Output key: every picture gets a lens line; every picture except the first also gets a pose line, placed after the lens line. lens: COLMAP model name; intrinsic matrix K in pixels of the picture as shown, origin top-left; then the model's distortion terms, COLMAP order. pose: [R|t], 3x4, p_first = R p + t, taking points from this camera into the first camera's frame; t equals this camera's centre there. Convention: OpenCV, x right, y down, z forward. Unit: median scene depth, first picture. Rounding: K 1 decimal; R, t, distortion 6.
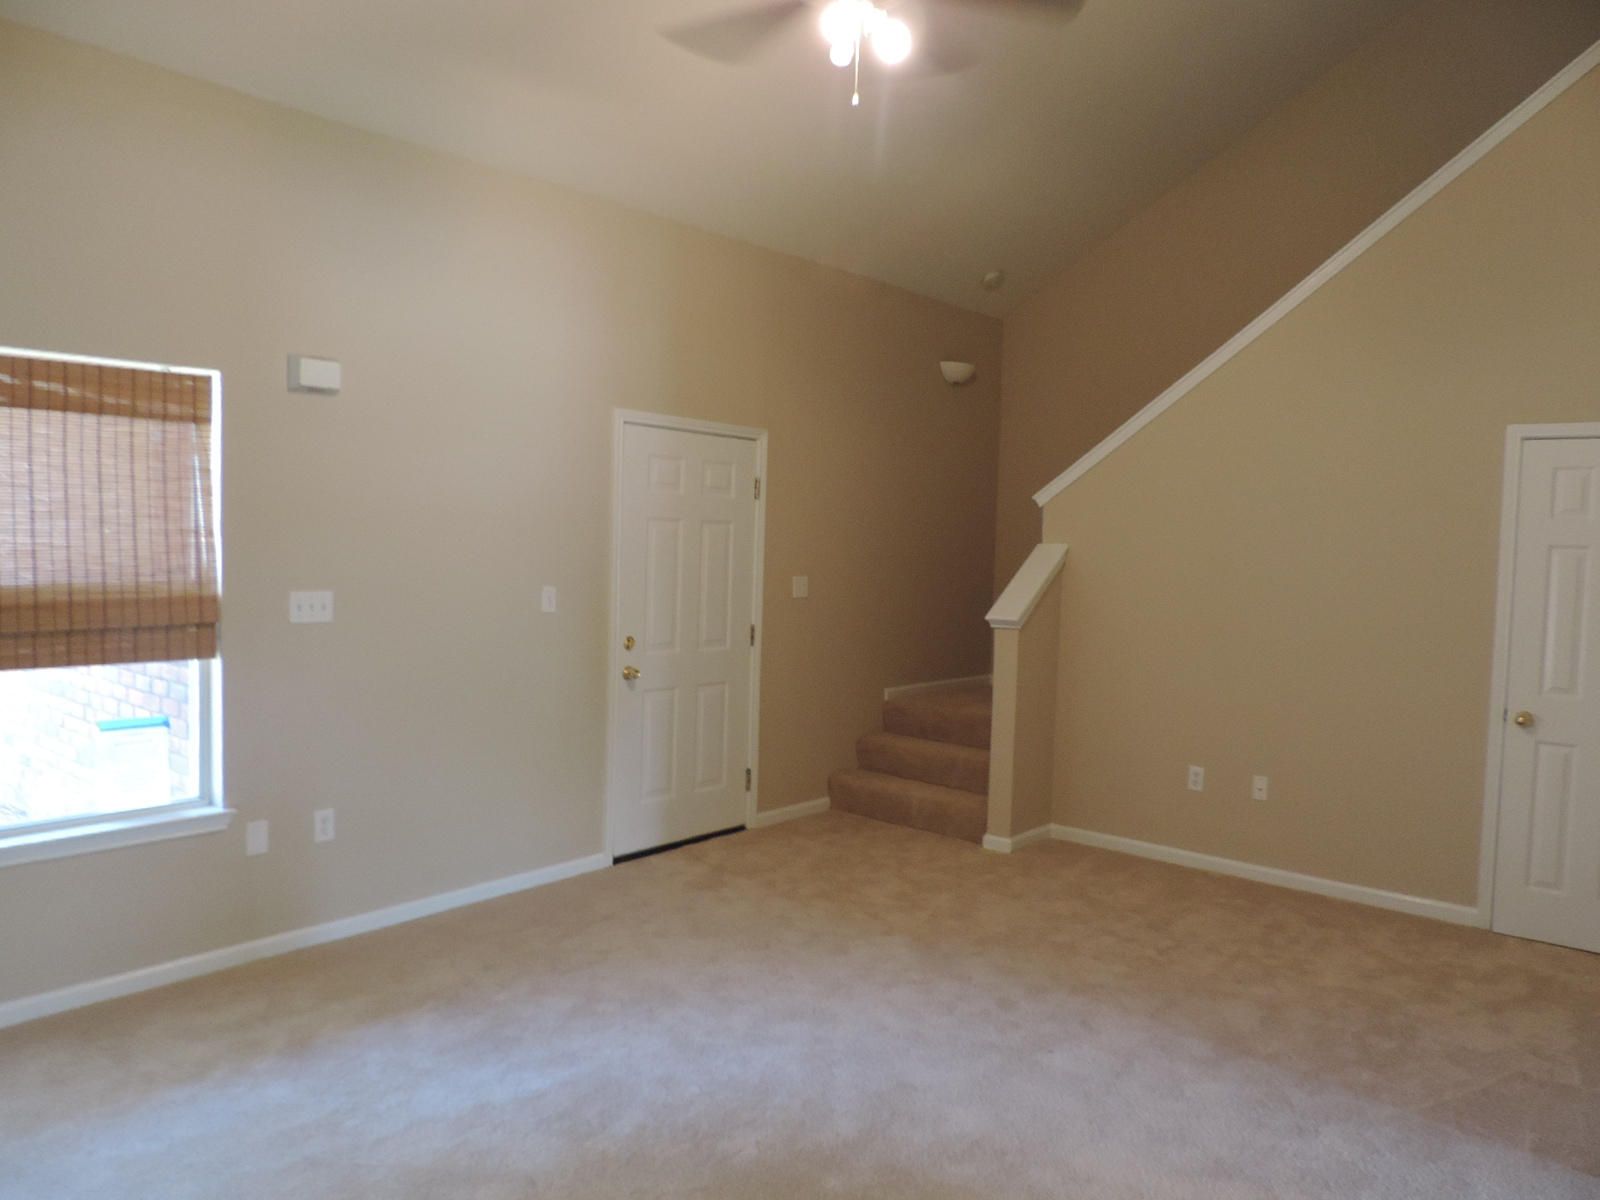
lens RADIAL K [[1148.9, 0, 800.0], [0, 1148.9, 600.0], [0, 0, 1]] dist [-0.007324, -0.009505]
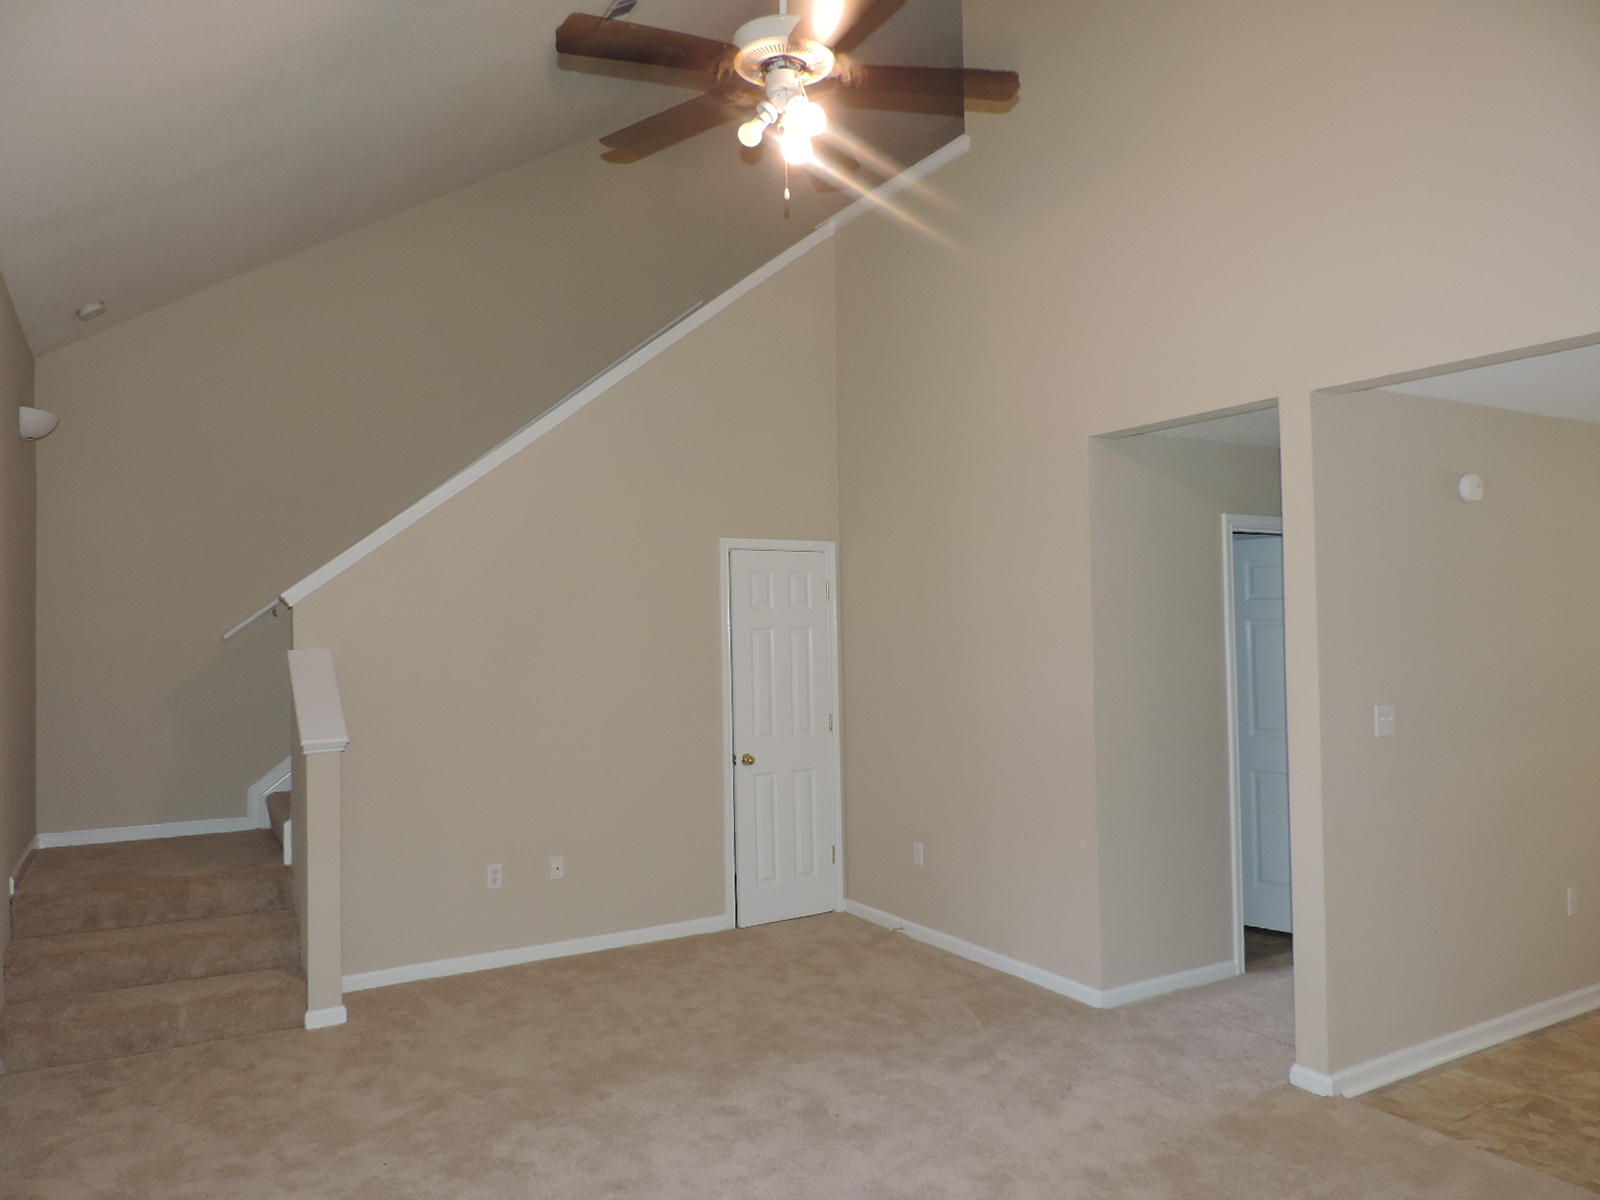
lens RADIAL K [[1148.9, 0, 800.0], [0, 1148.9, 600.0], [0, 0, 1]] dist [-0.007324, -0.009505]
pose [[0.333975, -0.011210, 0.942515, -0.555407], [0.084655, 0.996245, -0.018148, -0.046675], [-0.938773, 0.085849, 0.333670, 0.446238]]
